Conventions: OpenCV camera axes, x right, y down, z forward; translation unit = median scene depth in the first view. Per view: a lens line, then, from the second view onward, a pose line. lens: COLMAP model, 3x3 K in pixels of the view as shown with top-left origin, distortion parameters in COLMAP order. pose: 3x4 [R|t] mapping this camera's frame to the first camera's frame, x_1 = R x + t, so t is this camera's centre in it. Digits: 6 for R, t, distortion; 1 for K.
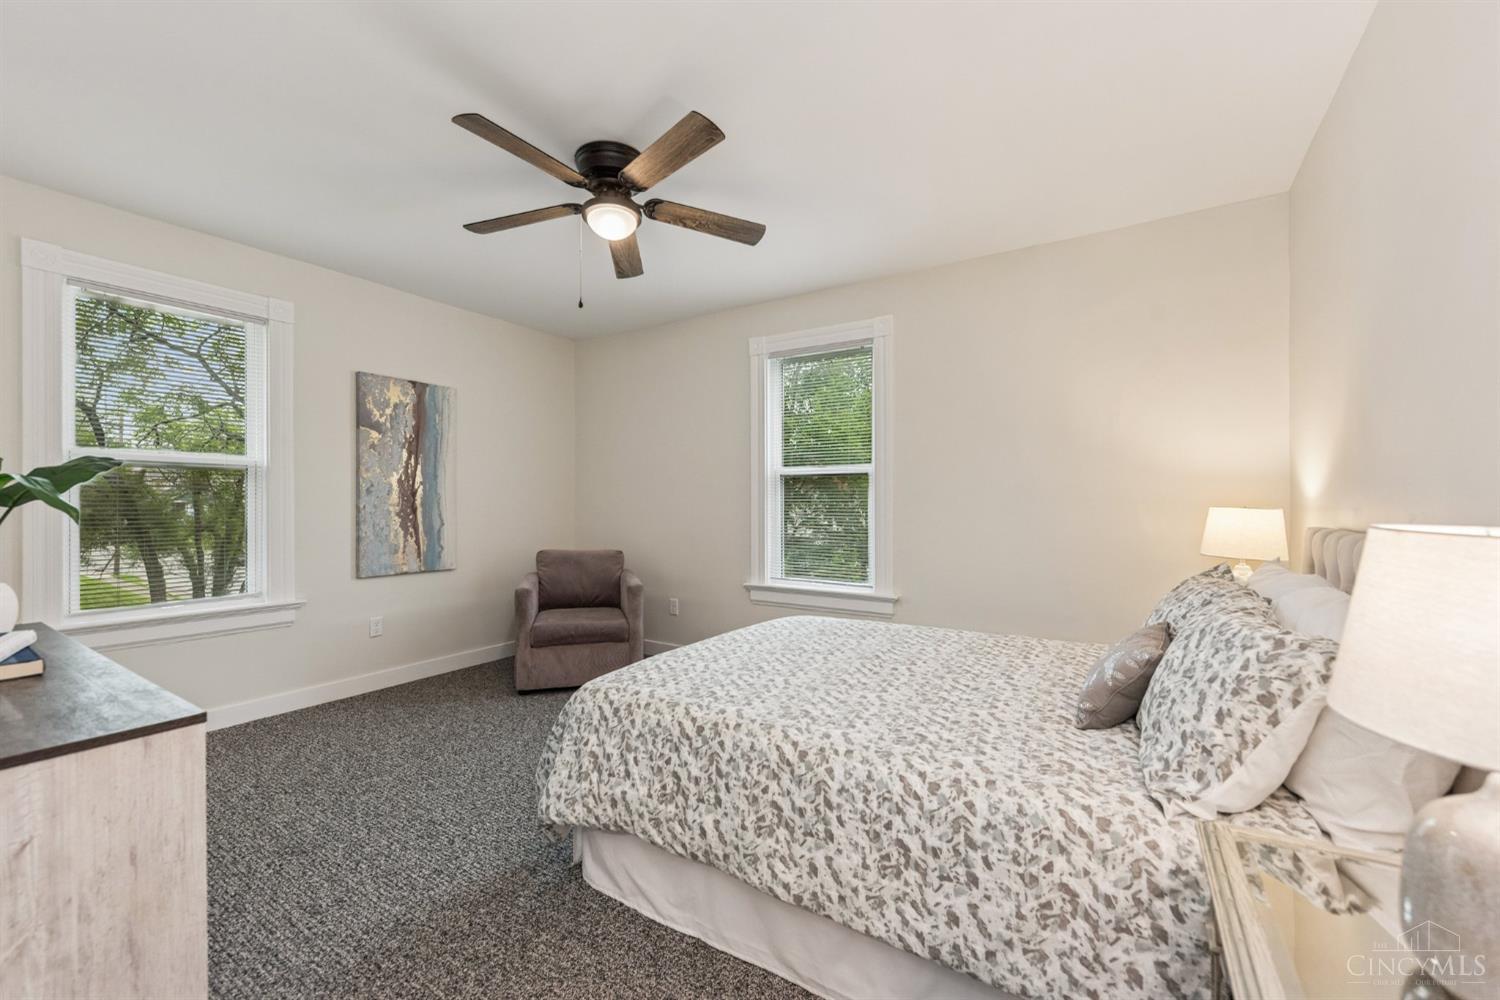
lens RADIAL K [[583.7, 0, 744.3], [0, 583.7, 499.2], [0, 0, 1]] dist [-0.000299, -0.004102]
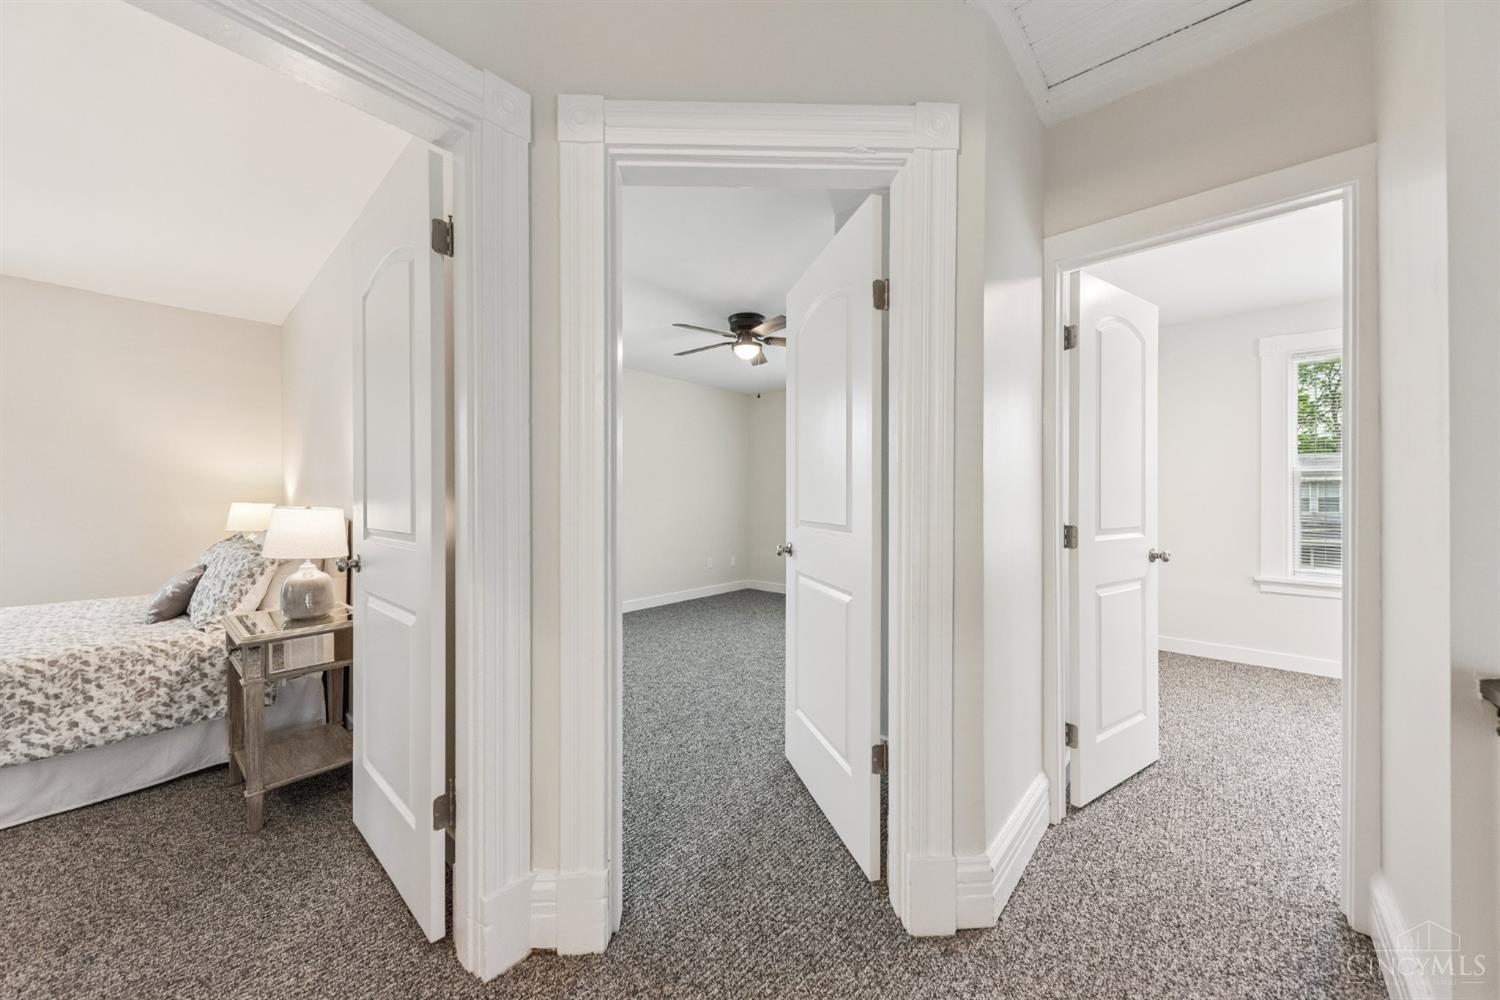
lens RADIAL K [[526.8, 0, 743.9], [0, 526.8, 496.1], [0, 0, 1]] dist [0.001918, -0.000575]
pose [[0.134891, 0.002894, 0.990856, -1.070679], [-0.003931, 0.999989, -0.002386, -0.014116], [-0.990853, -0.003574, 0.134901, -1.405760]]
